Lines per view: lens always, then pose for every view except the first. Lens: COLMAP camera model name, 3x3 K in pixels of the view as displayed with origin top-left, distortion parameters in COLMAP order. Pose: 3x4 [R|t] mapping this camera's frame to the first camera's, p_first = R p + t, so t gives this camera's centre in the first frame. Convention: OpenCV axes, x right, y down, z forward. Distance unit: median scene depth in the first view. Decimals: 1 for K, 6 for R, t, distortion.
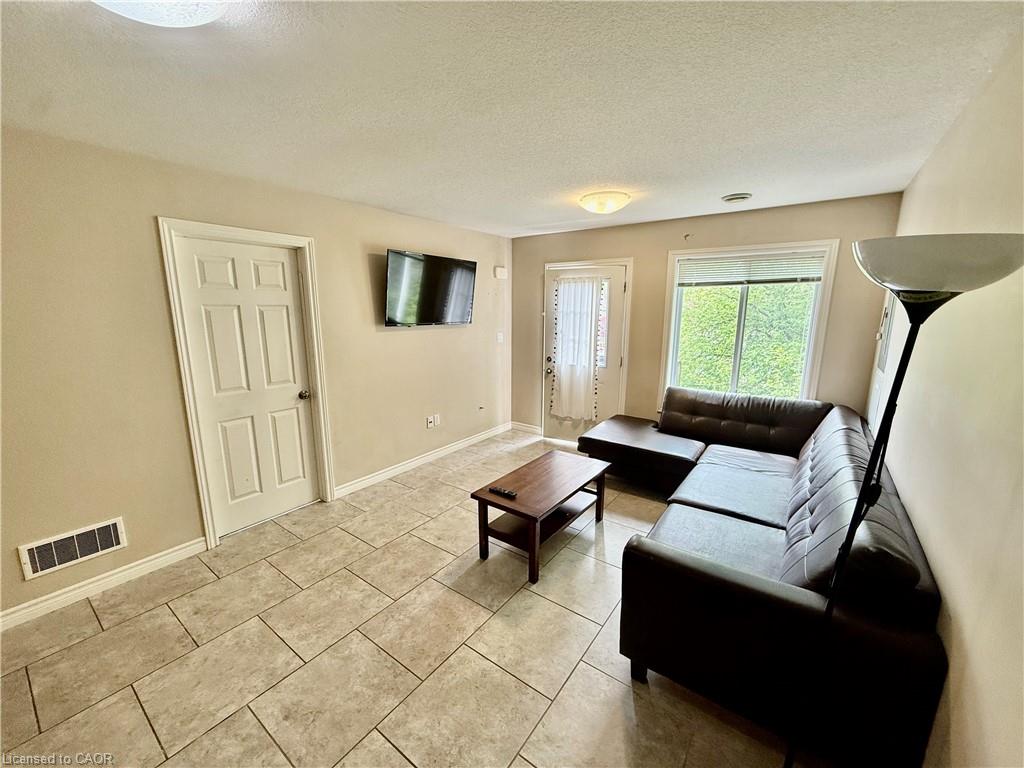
lens RADIAL K [[407.4, 0, 512.0], [0, 407.4, 384.0], [0, 0, 1]] dist [0.000042, 0.000188]
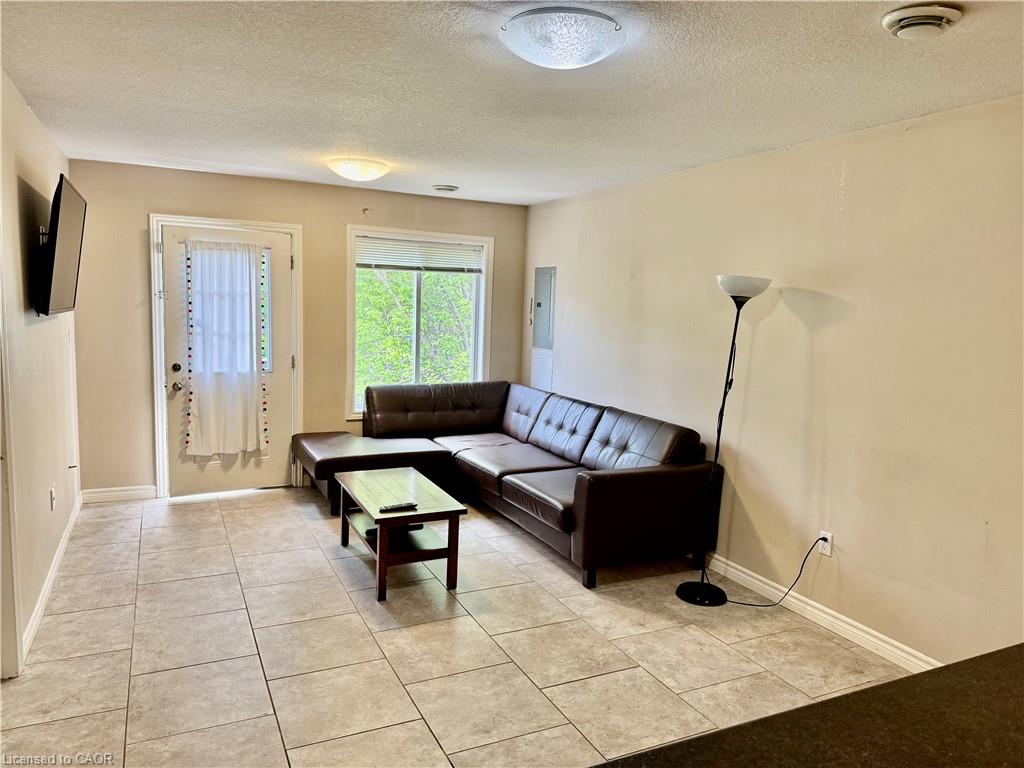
lens RADIAL K [[712.1, 0, 512.0], [0, 712.1, 384.0], [0, 0, 1]] dist [0.127205, -0.175152]
pose [[0.469405, -0.088423, 0.878544, -0.791279], [0.130819, 0.990957, 0.029840, -0.002340], [-0.873238, 0.100924, 0.476728, 0.036271]]
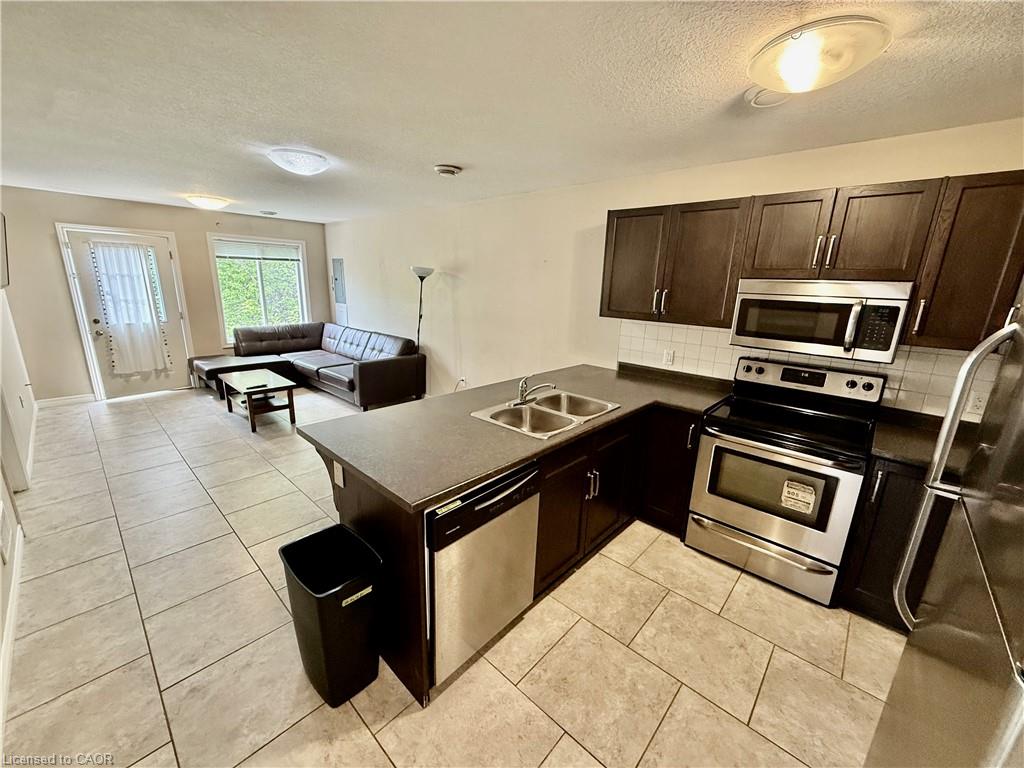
lens RADIAL K [[407.4, 0, 512.0], [0, 407.4, 384.0], [0, 0, 1]] dist [0.000042, 0.000188]
pose [[0.109651, -0.244332, 0.963472, -1.002773], [0.155685, 0.961575, 0.226133, 0.026150], [-0.981702, 0.125203, 0.143477, -0.179924]]
